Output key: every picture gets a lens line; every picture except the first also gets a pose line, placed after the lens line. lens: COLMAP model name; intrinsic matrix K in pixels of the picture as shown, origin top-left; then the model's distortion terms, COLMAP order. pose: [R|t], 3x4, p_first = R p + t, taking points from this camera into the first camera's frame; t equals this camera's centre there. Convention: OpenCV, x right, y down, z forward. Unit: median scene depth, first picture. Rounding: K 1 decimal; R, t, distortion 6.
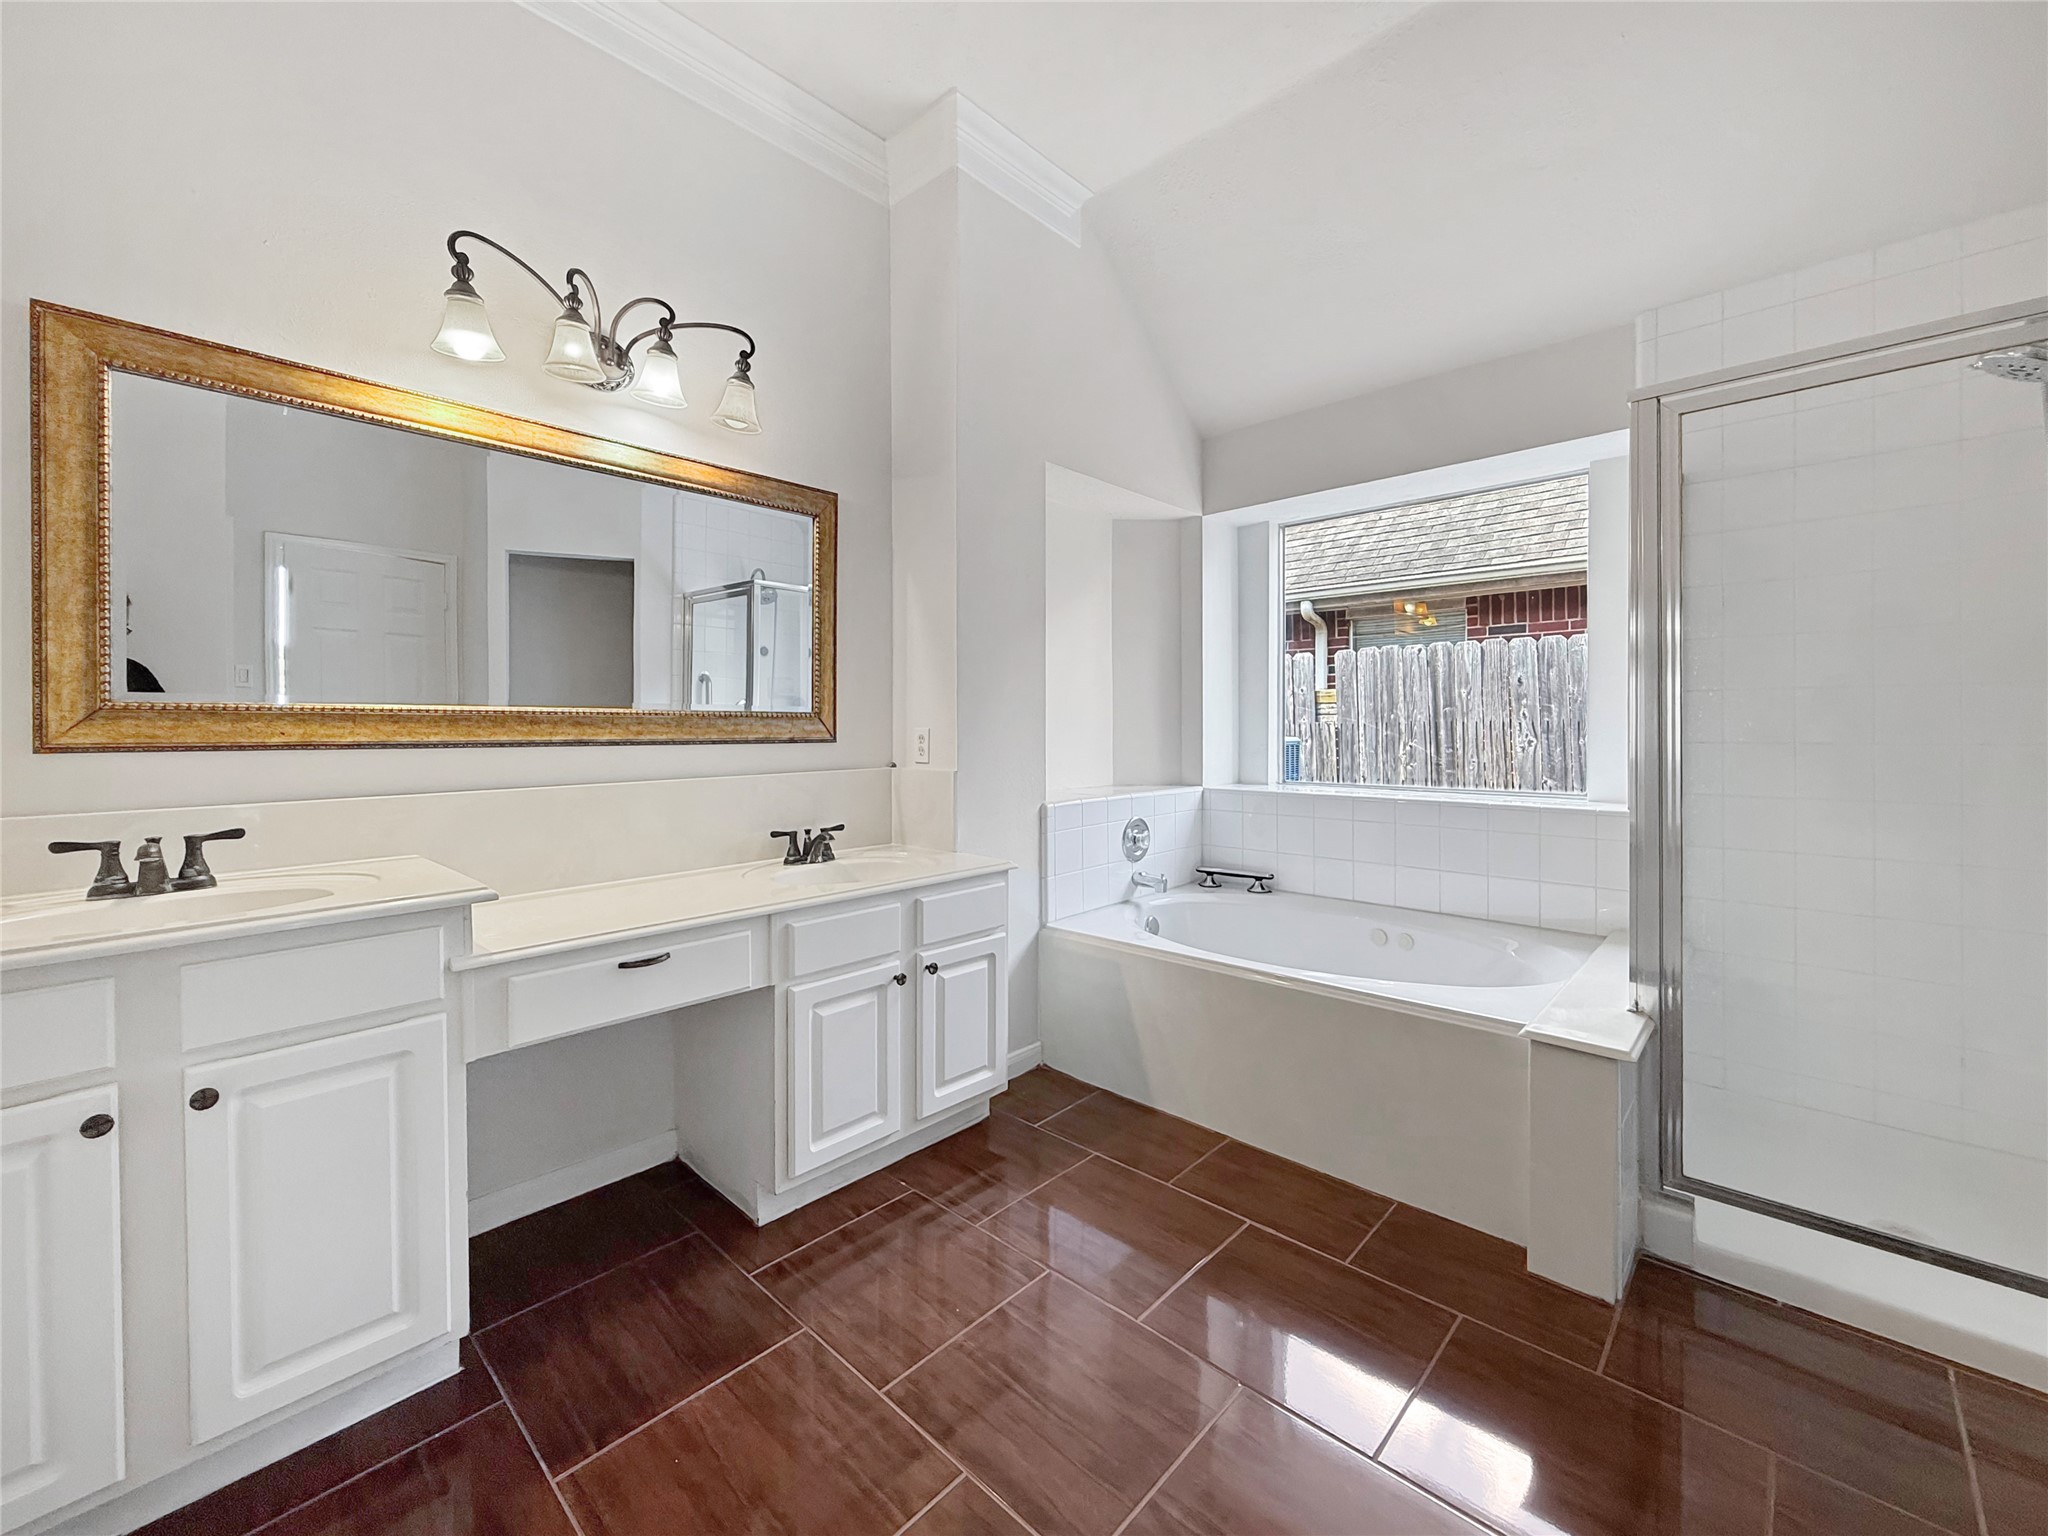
lens RADIAL K [[835.6, 0, 1022.2], [0, 835.6, 733.0], [0, 0, 1]] dist [0.001980, 0.000257]
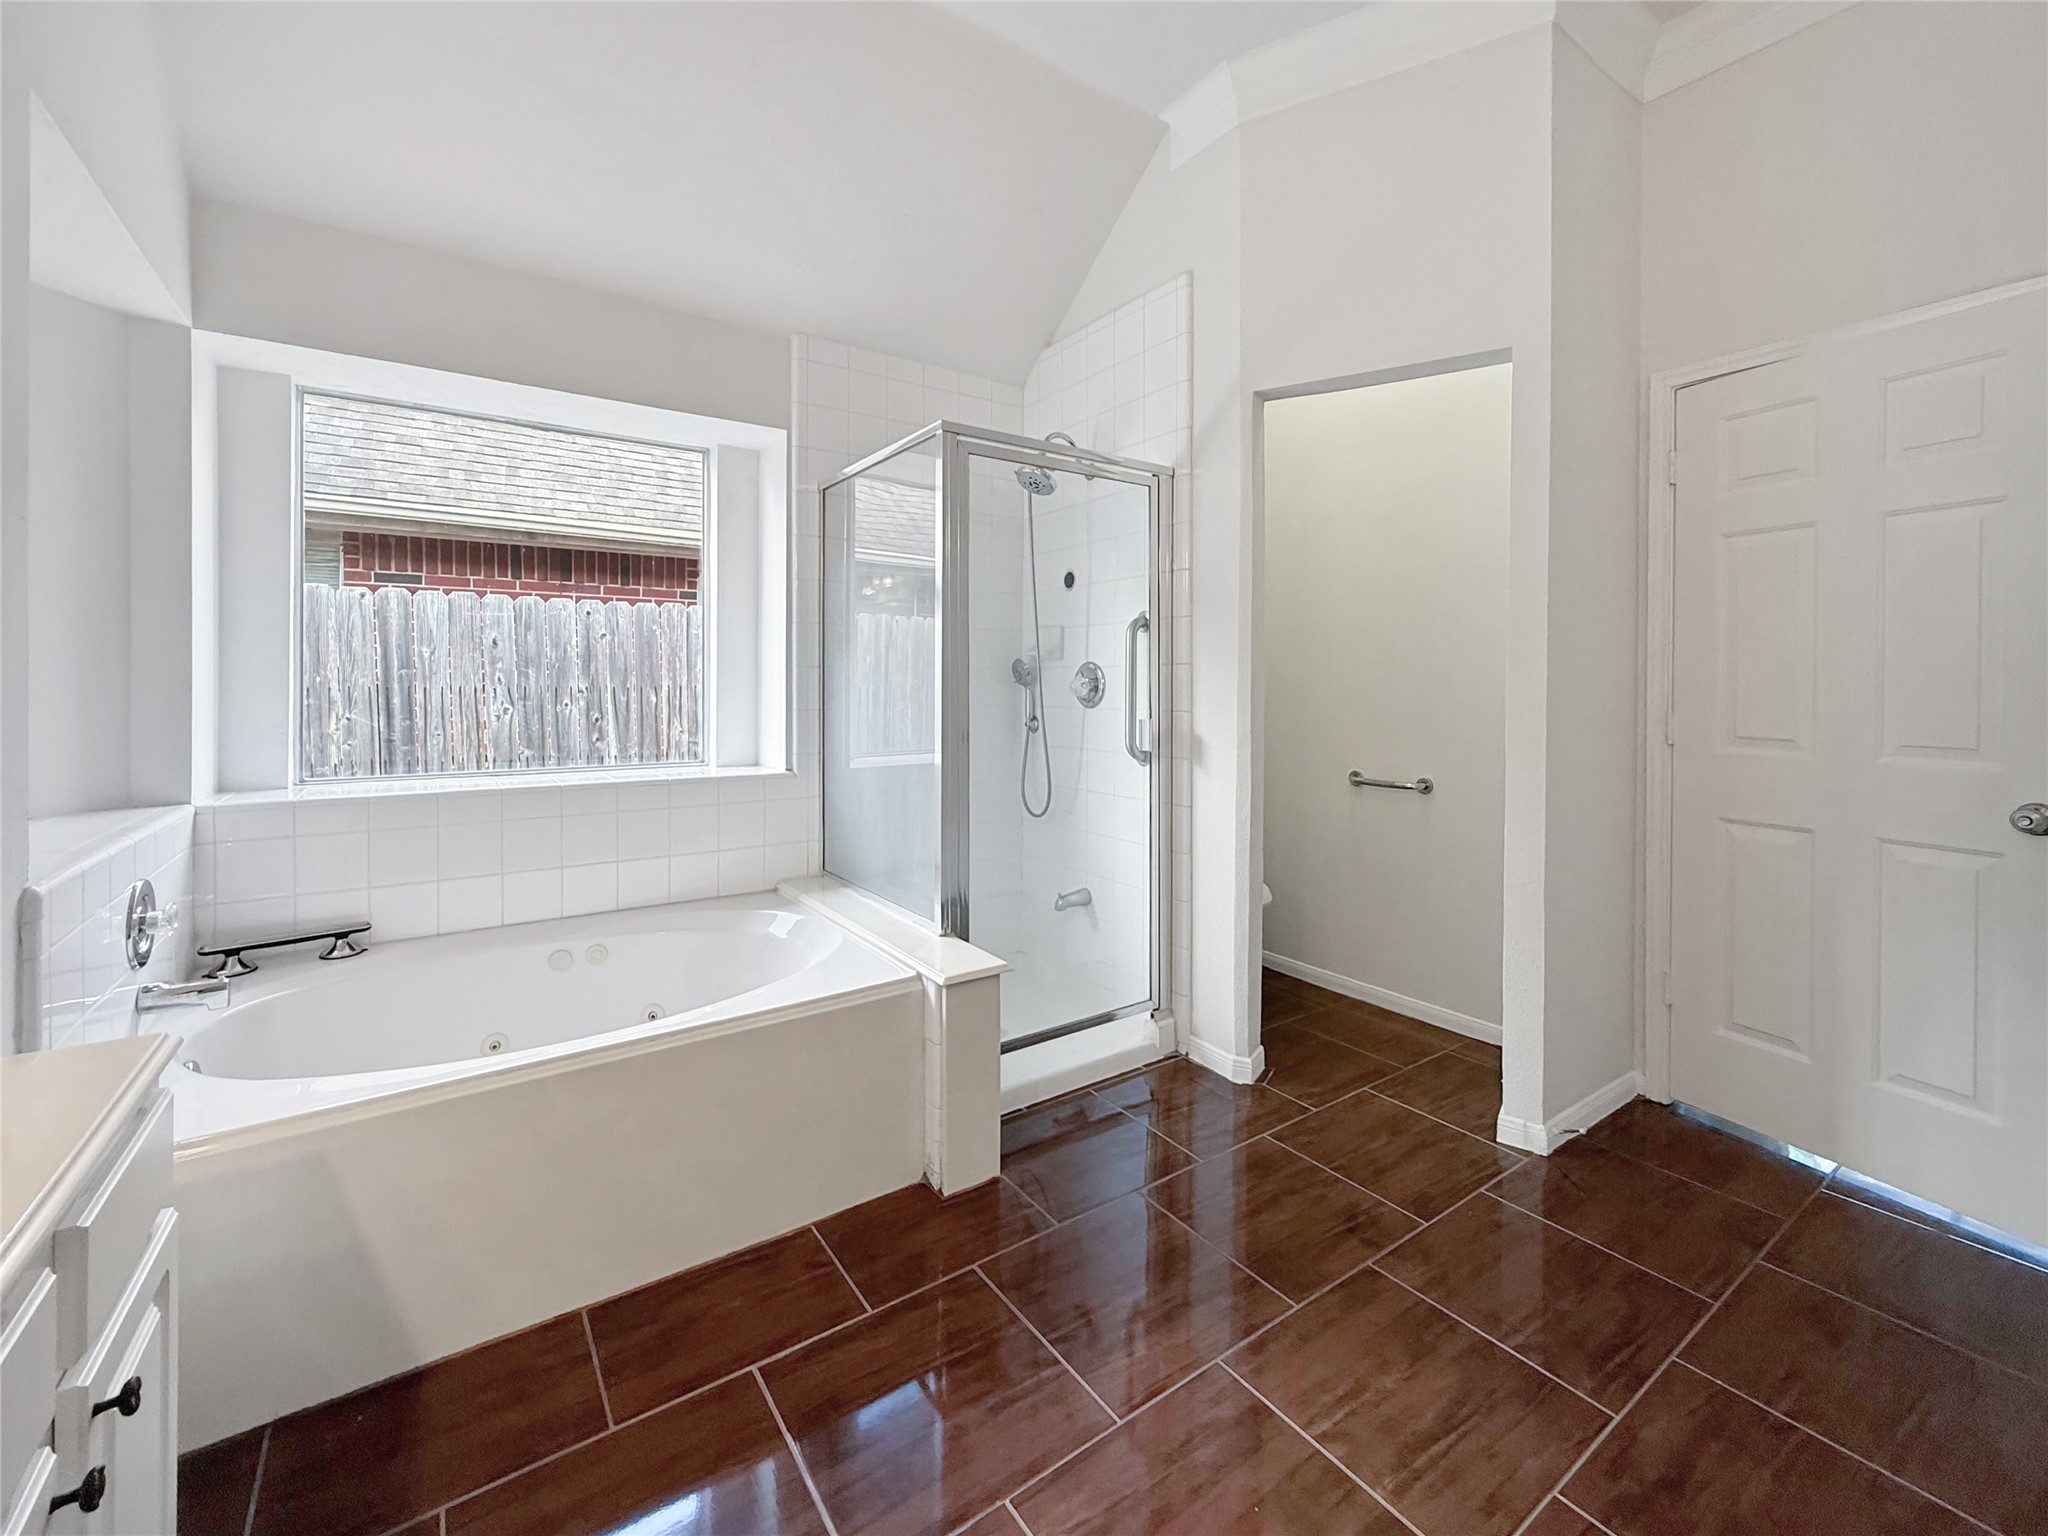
lens RADIAL K [[847.8, 0, 1021.8], [0, 847.8, 684.4], [0, 0, 1]] dist [-0.000215, -0.000135]
pose [[0.207560, 0.004572, 0.978212, -0.179974], [0.005327, 0.999969, -0.005804, -0.008477], [-0.978208, 0.006415, 0.207529, 0.257808]]
